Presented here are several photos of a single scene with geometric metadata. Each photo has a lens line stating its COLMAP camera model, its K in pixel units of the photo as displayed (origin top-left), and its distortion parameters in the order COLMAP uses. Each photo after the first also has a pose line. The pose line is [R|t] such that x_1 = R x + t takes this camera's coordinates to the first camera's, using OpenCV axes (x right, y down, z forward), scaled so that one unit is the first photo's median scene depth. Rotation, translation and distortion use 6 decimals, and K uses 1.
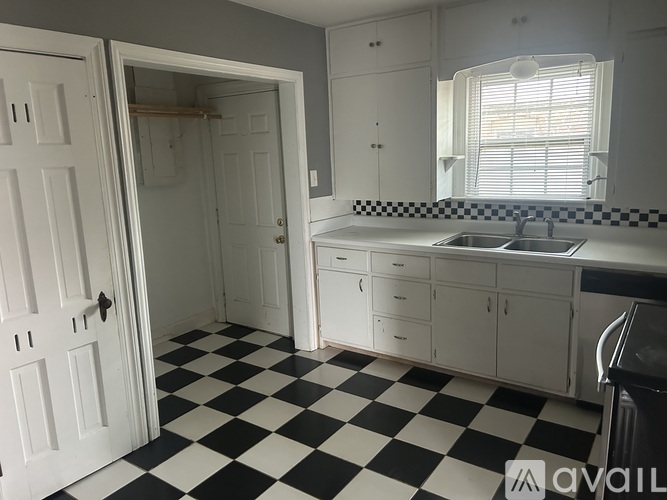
lens RADIAL K [[491.3, 0, 333.3], [0, 491.3, 237.9], [0, 0, 1]] dist [0.072278, -0.137961]
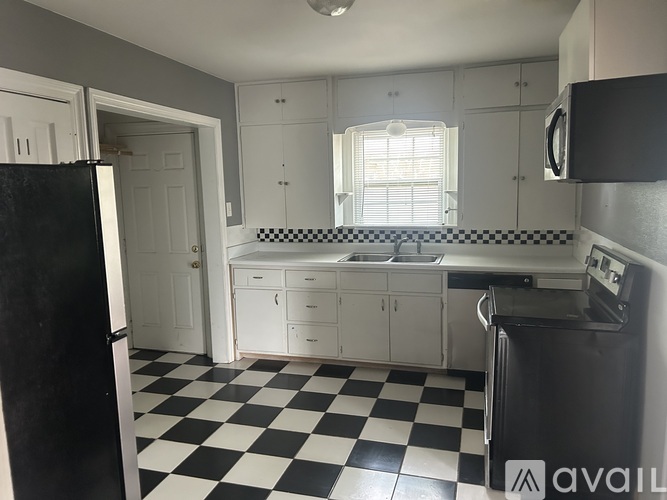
lens RADIAL K [[491.3, 0, 333.3], [0, 491.3, 237.9], [0, 0, 1]] dist [0.072278, -0.137961]
pose [[0.947366, -0.014612, 0.319820, -0.190093], [0.039492, 0.996662, -0.071447, 0.039287], [-0.317709, 0.080317, 0.944781, -0.171271]]
